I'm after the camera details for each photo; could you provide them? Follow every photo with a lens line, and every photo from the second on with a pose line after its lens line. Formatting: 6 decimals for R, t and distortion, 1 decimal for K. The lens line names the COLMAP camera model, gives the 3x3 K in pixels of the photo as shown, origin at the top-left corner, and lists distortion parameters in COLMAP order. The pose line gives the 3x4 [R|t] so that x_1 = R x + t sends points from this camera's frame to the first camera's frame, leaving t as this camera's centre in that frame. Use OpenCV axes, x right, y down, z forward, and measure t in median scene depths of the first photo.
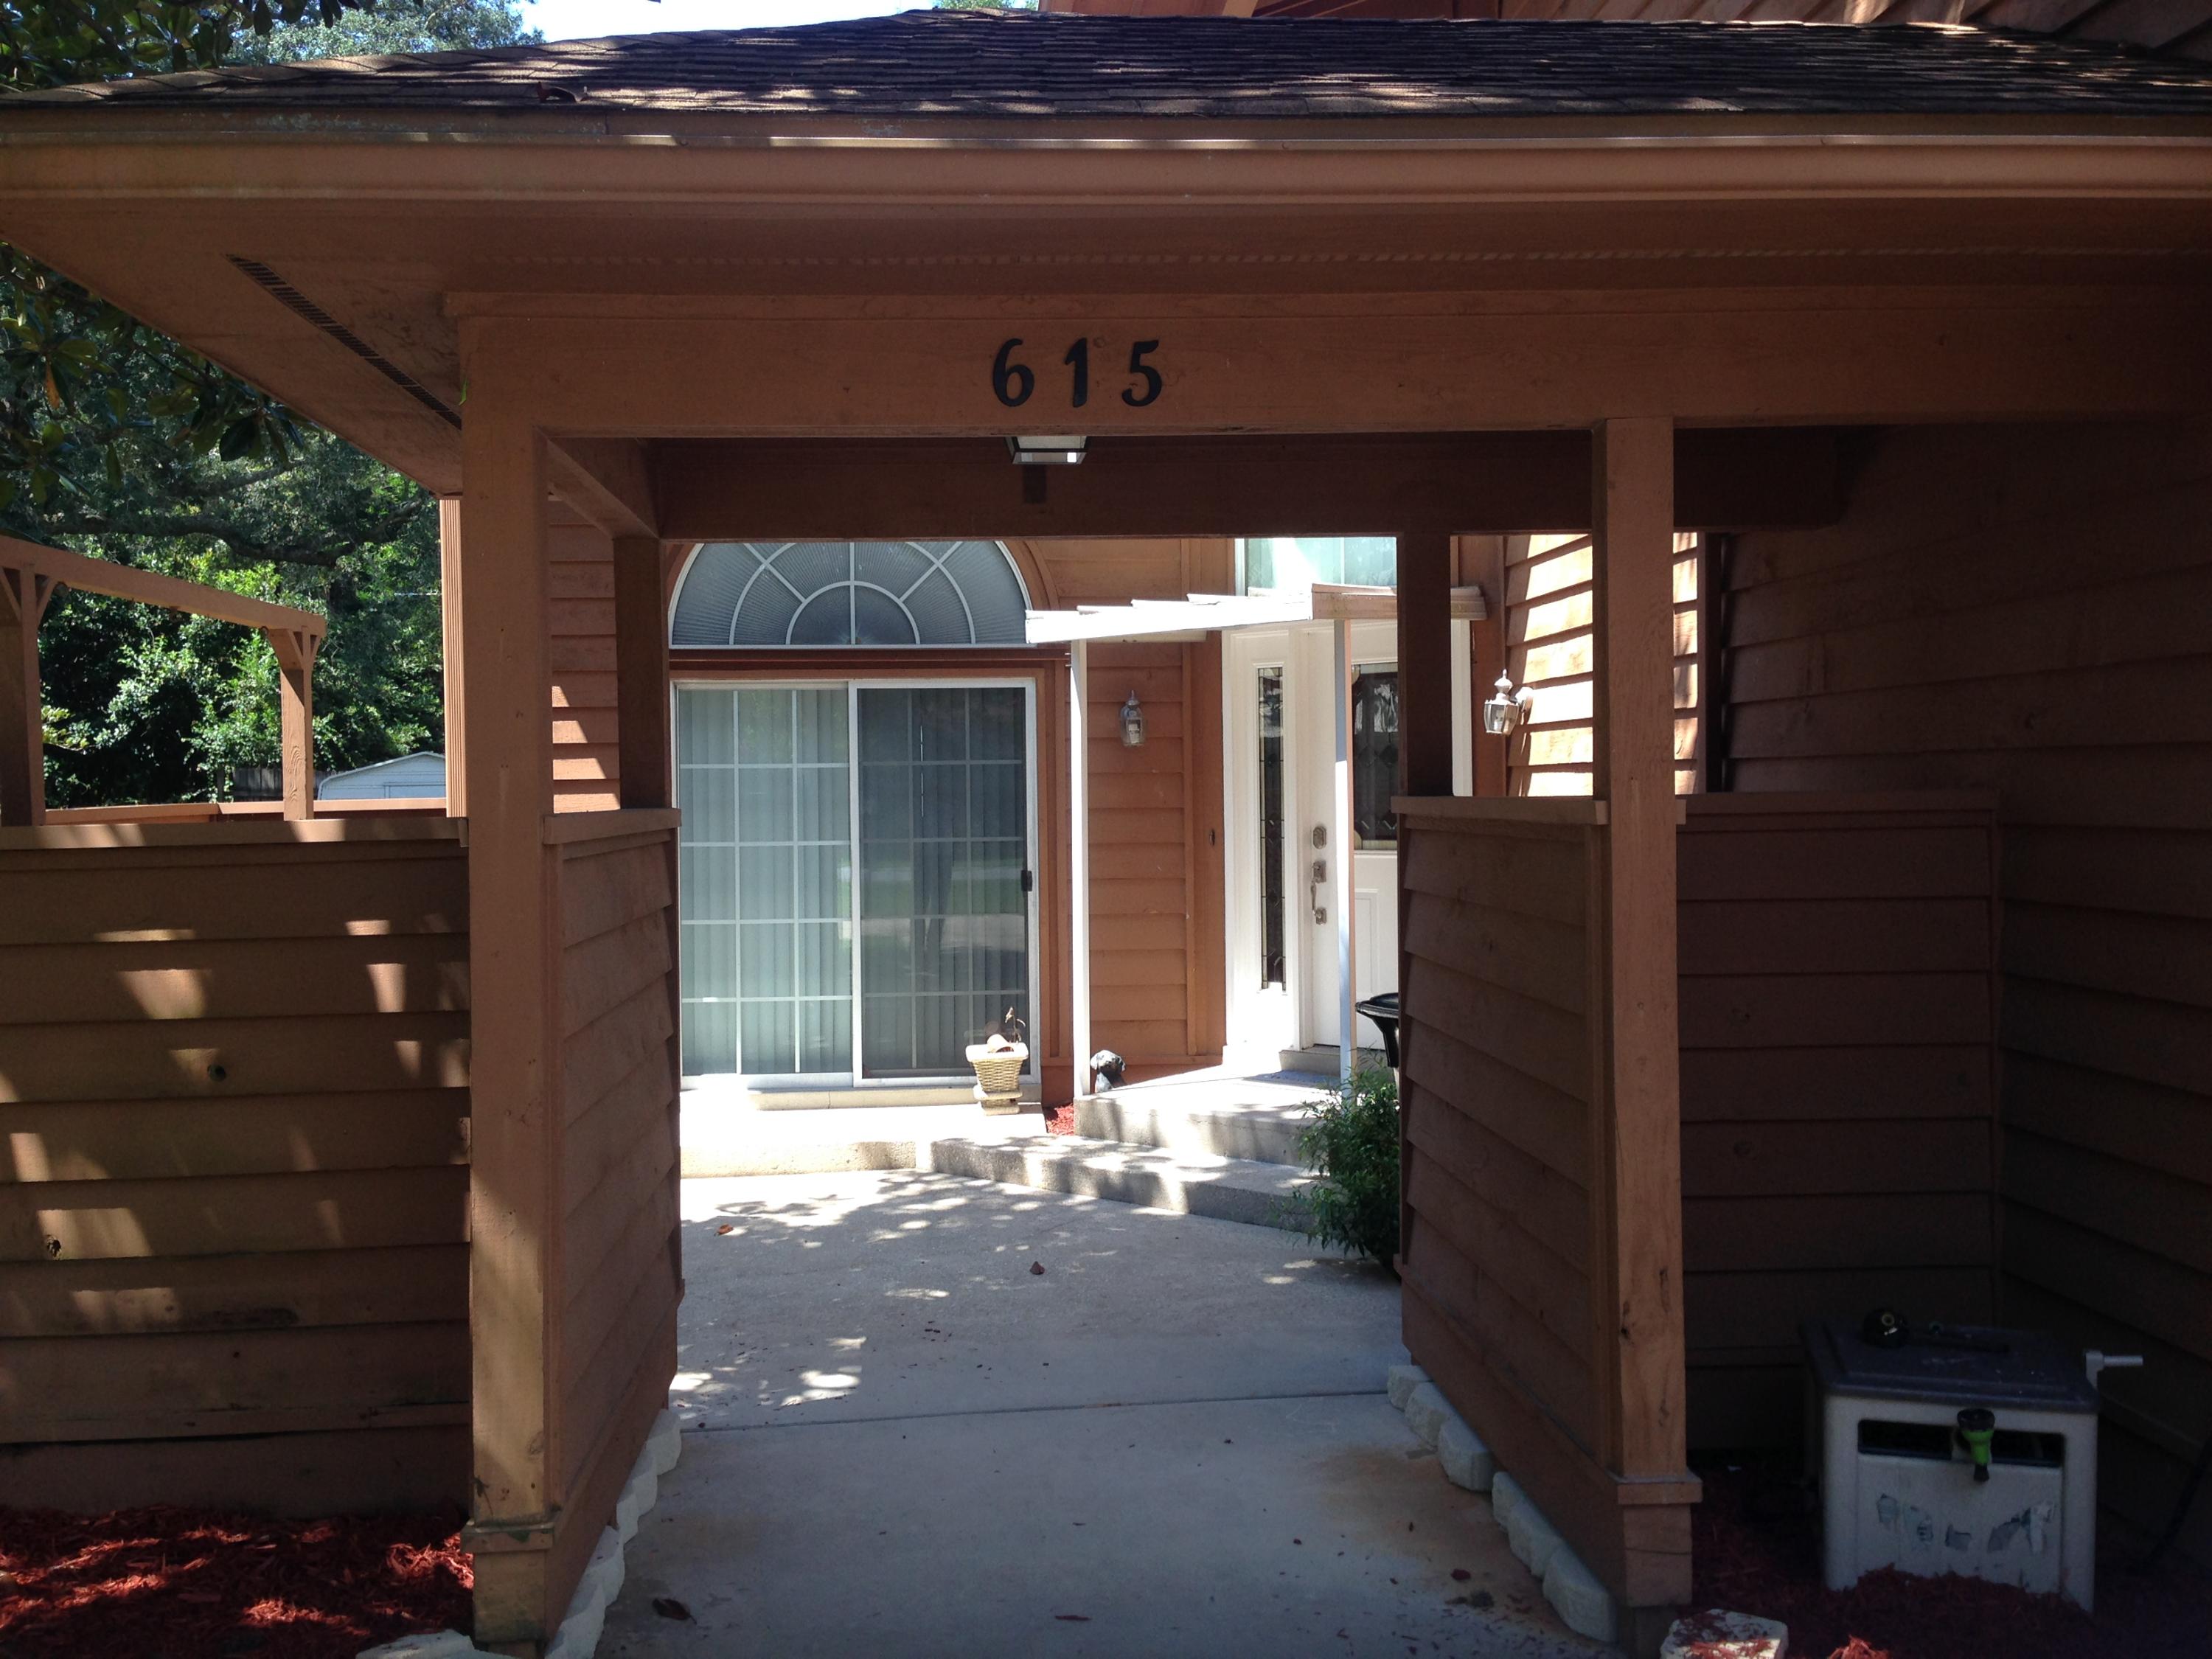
lens RADIAL K [[2106.7, 0, 1068.7], [0, 2106.7, 815.4], [0, 0, 1]] dist [0.015851, 0.000000]
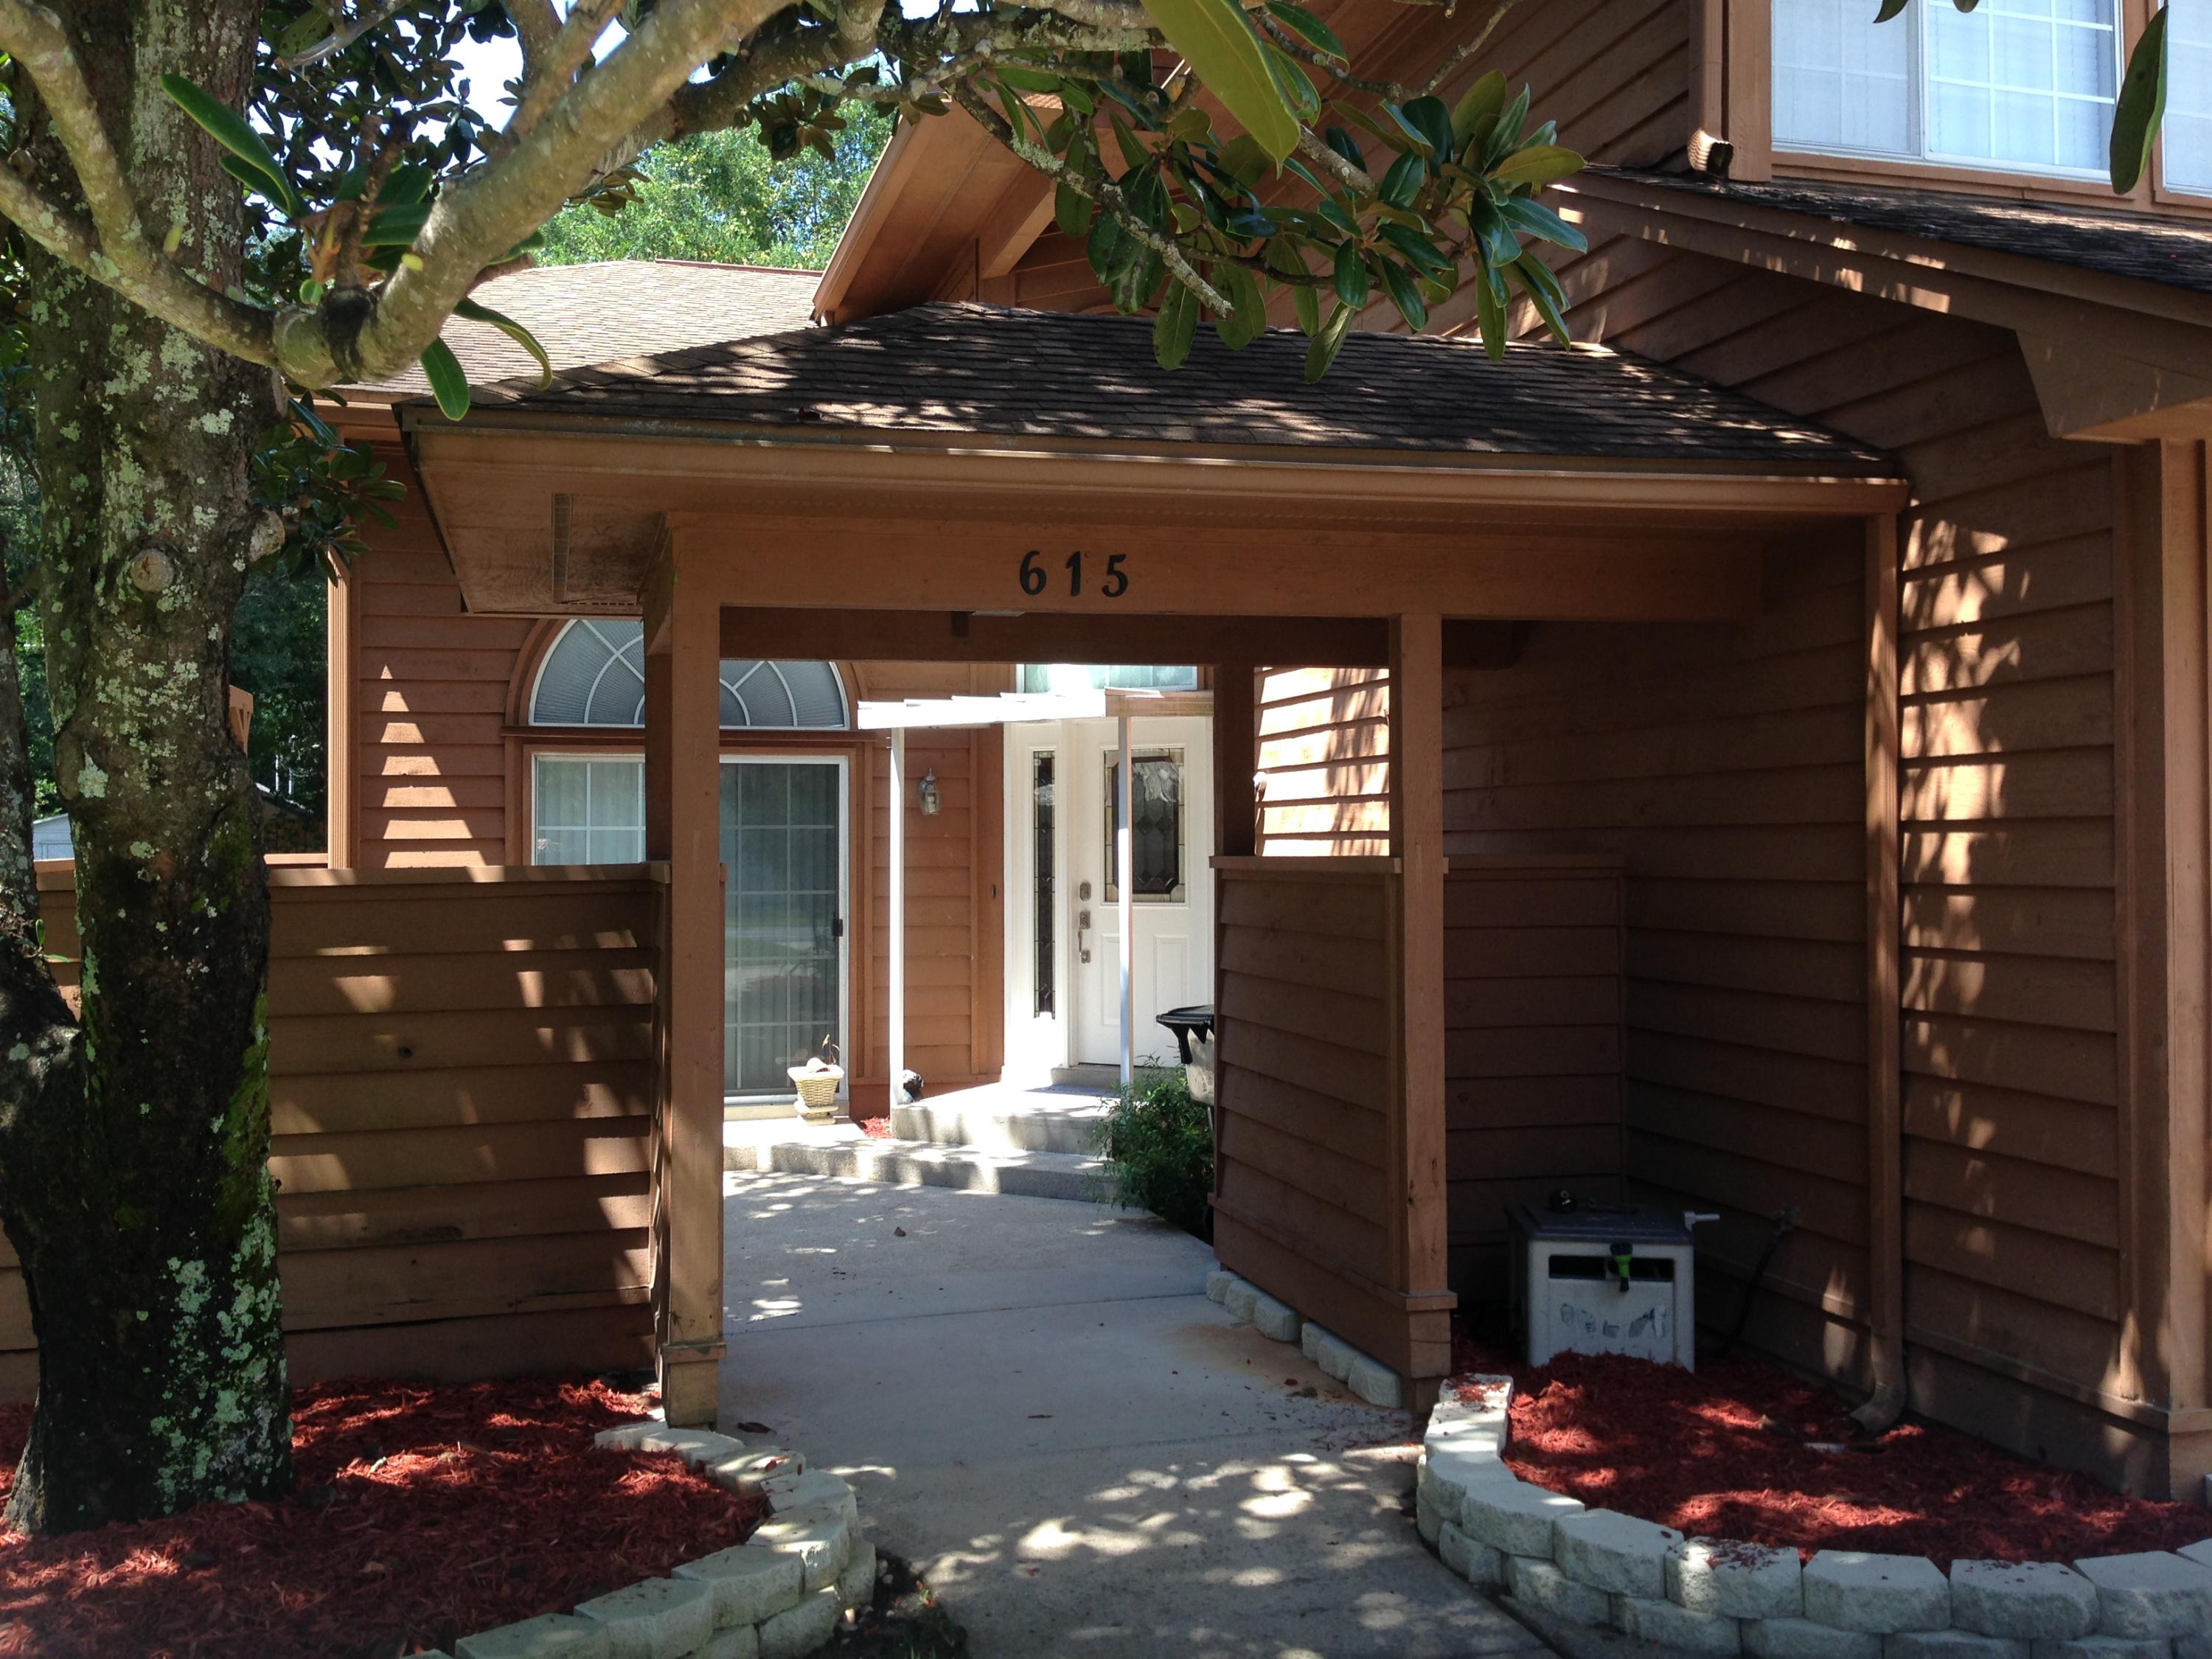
lens RADIAL K [[2106.7, 0, 1105.0], [0, 2106.7, 828.8], [0, 0, 1]] dist [0.015851, 0.000000]
pose [[0.981340, 0.009263, 0.192057, -0.222781], [-0.004495, 0.999671, -0.025247, 0.010605], [-0.192228, 0.023913, 0.981059, -0.418212]]
